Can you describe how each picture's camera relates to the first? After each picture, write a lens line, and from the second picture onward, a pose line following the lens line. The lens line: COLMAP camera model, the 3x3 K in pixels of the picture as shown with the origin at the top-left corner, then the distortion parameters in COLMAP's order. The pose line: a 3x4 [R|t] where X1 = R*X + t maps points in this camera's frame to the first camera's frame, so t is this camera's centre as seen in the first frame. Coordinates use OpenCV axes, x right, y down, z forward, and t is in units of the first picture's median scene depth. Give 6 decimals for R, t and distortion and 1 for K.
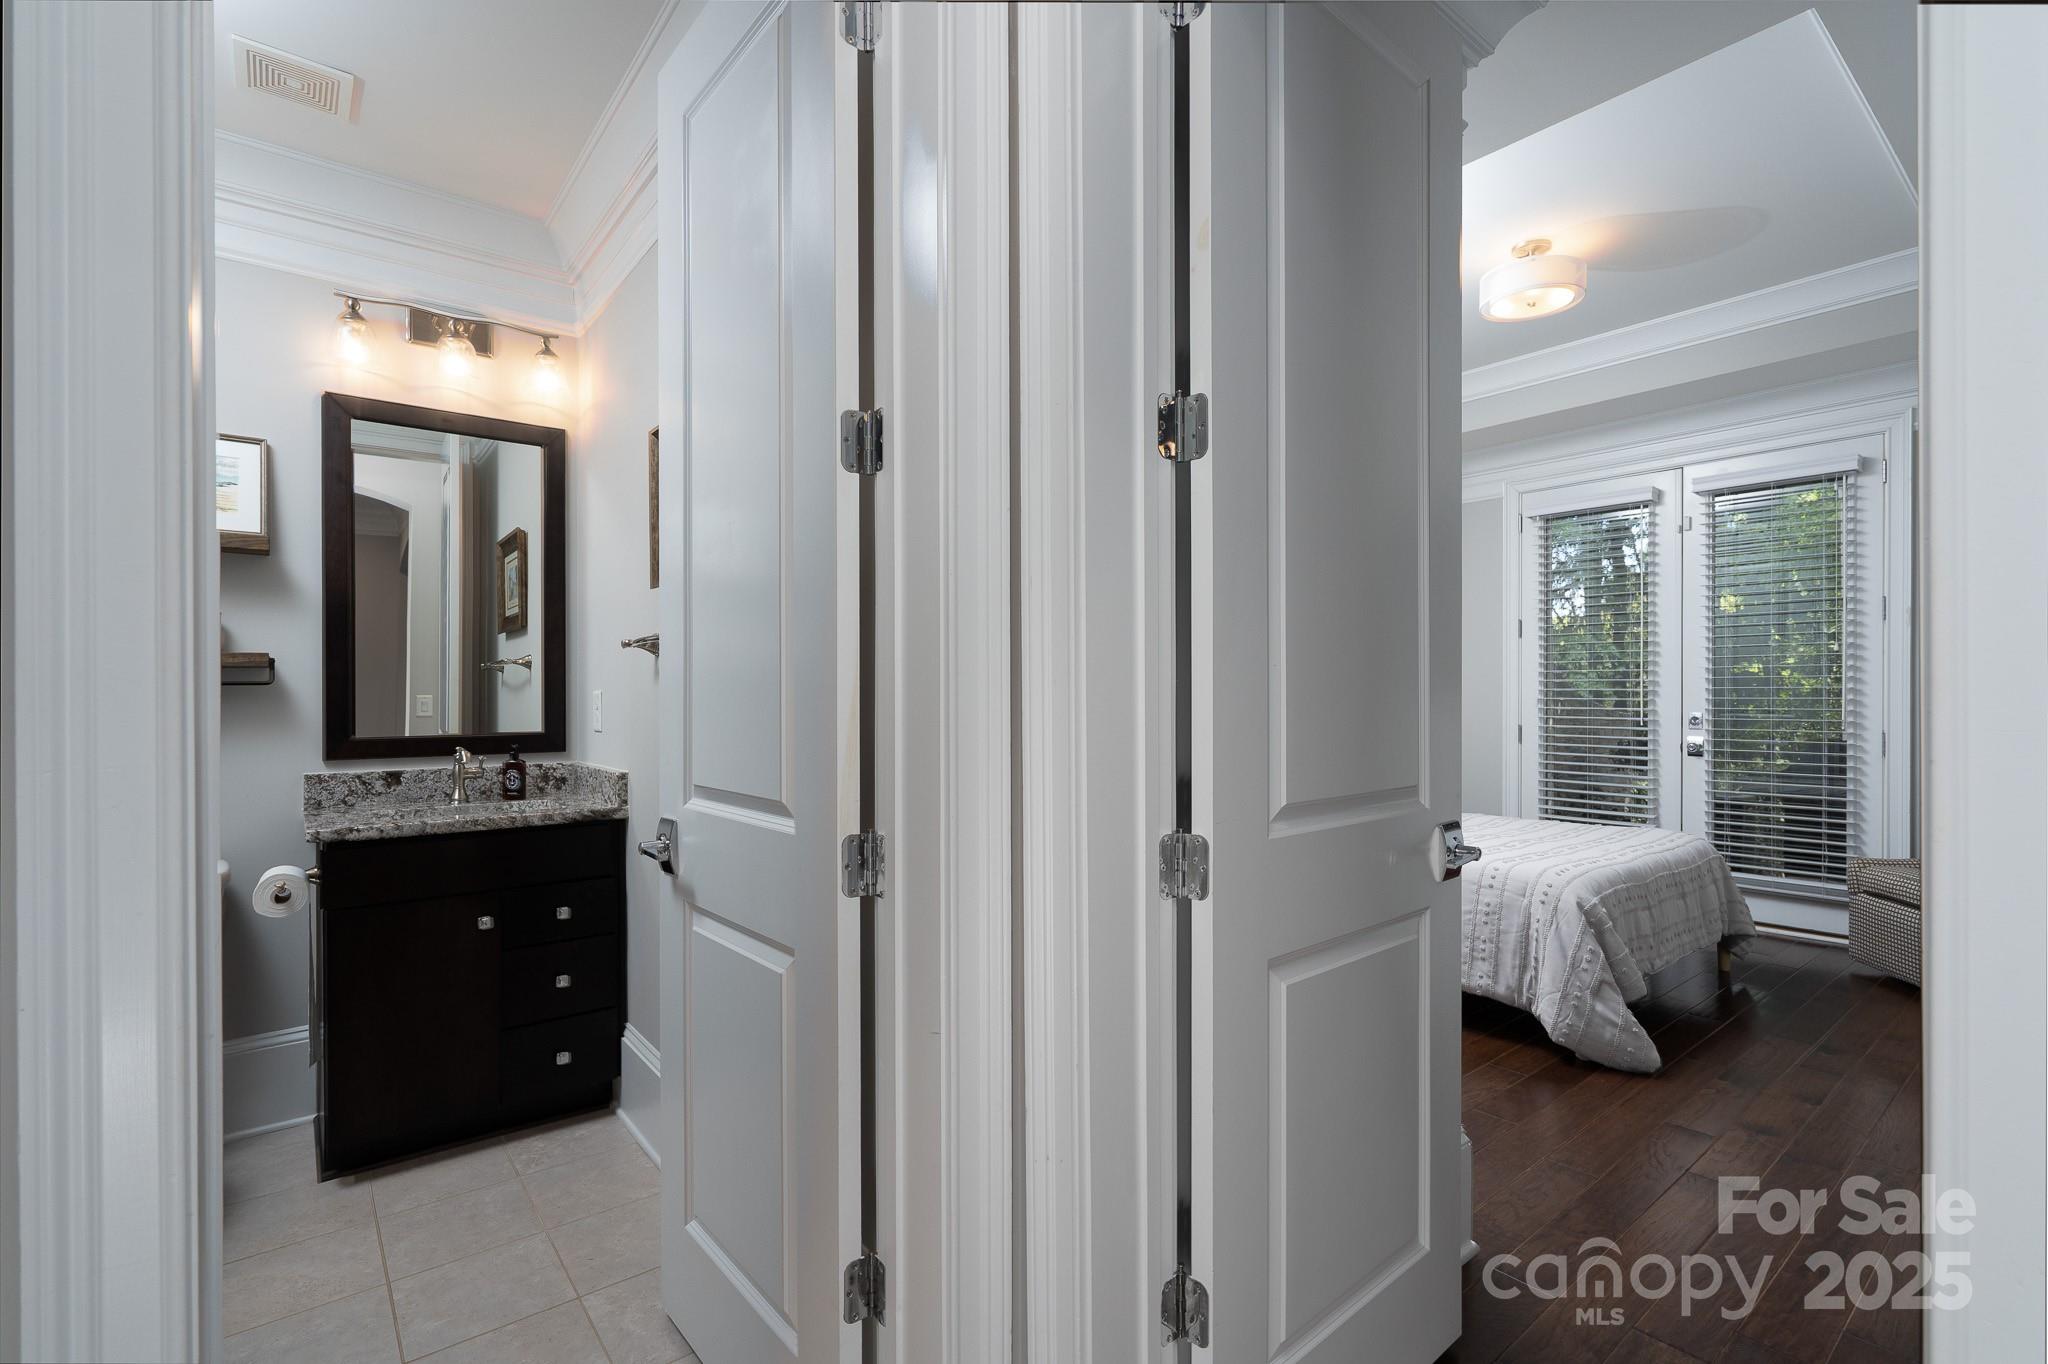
lens RADIAL K [[918.7, 0, 1019.4], [0, 918.7, 690.0], [0, 0, 1]] dist [-0.000504, -0.000056]
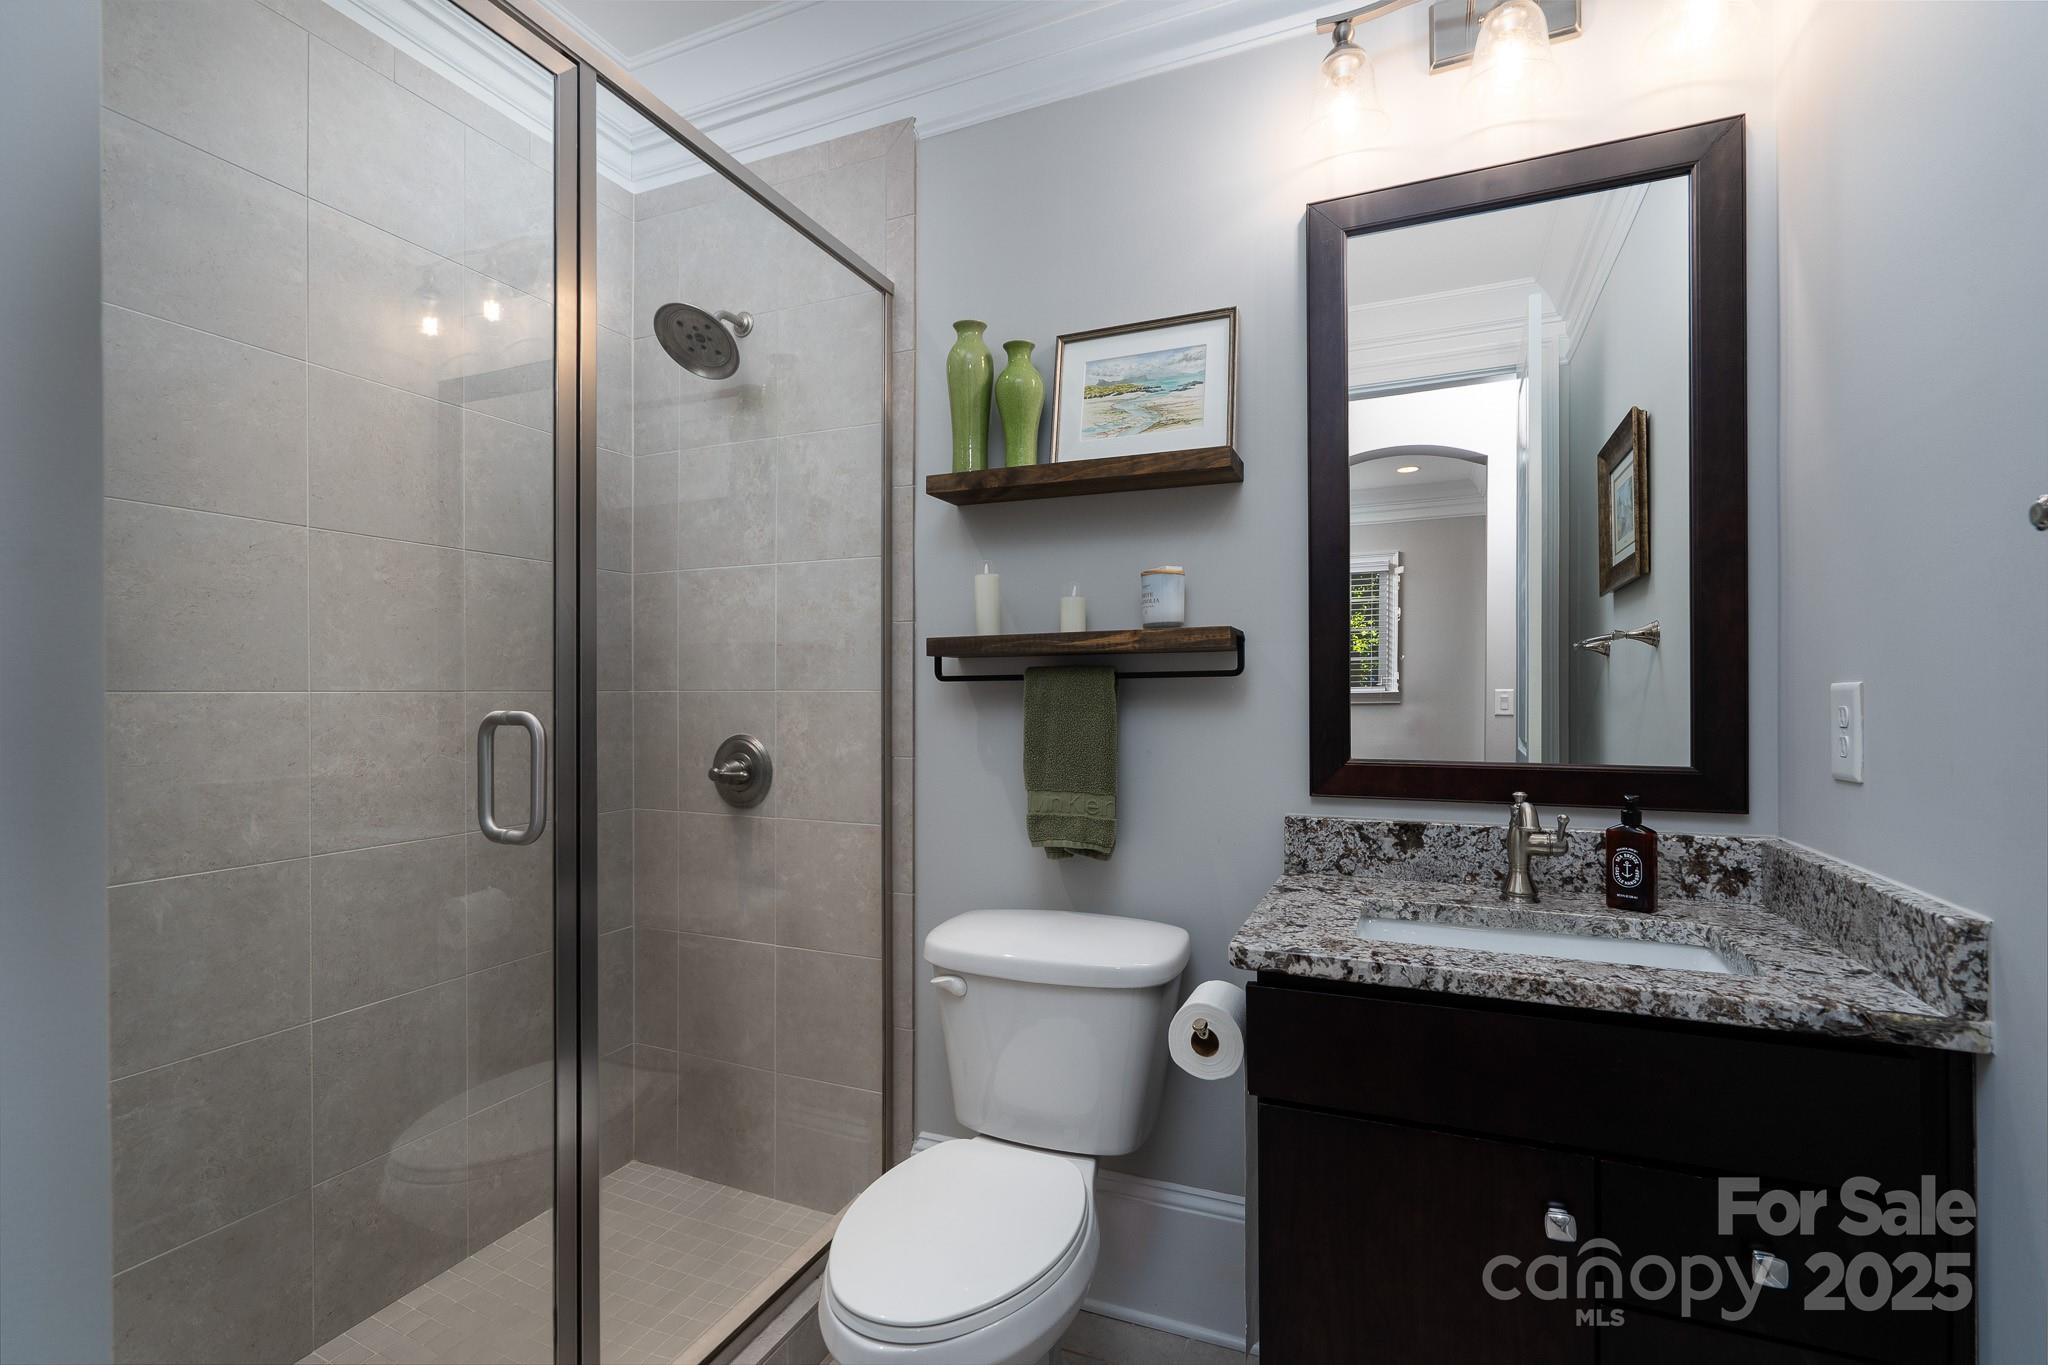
lens RADIAL K [[918.7, 0, 1019.4], [0, 918.7, 690.5], [0, 0, 1]] dist [-0.000504, -0.000056]
pose [[0.465778, -0.002179, -0.884899, -0.279139], [0.004626, 0.999989, -0.000027, 0.003756], [0.884889, -0.004081, 0.465784, 0.503612]]
